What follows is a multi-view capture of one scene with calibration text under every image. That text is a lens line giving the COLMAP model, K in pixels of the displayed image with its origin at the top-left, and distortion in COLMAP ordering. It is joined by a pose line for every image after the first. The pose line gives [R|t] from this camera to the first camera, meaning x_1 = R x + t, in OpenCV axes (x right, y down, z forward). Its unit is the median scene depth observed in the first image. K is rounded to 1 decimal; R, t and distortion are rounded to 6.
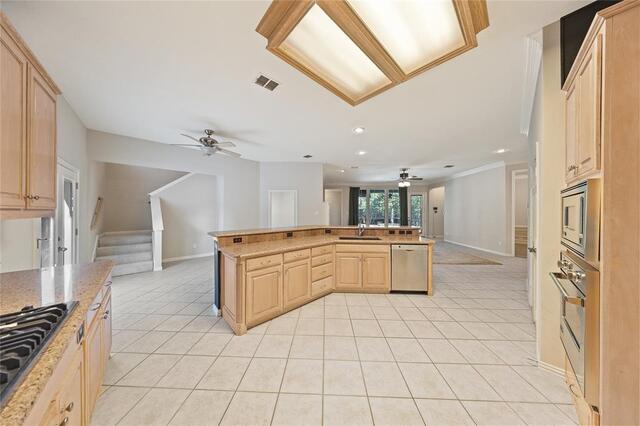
lens RADIAL K [[185.3, 0, 322.2], [0, 185.3, 211.9], [0, 0, 1]] dist [0.001426, 0.000019]
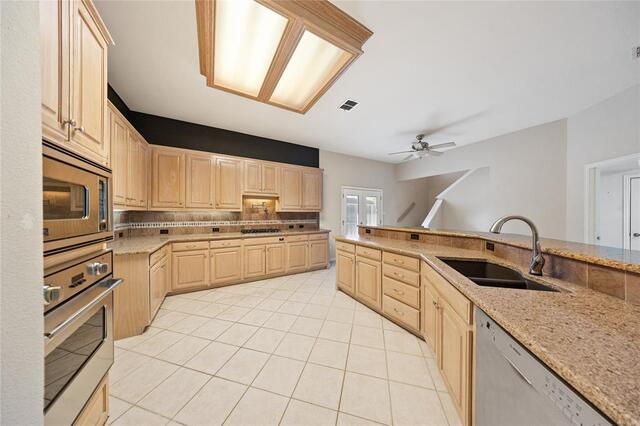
lens RADIAL K [[185.3, 0, 320.8], [0, 185.3, 214.3], [0, 0, 1]] dist [0.001426, 0.000019]
pose [[-0.240179, 0.007196, -0.970702, 0.792393], [-0.000616, 0.999971, 0.007566, 0.025209], [0.970728, 0.002415, -0.240168, 0.917819]]
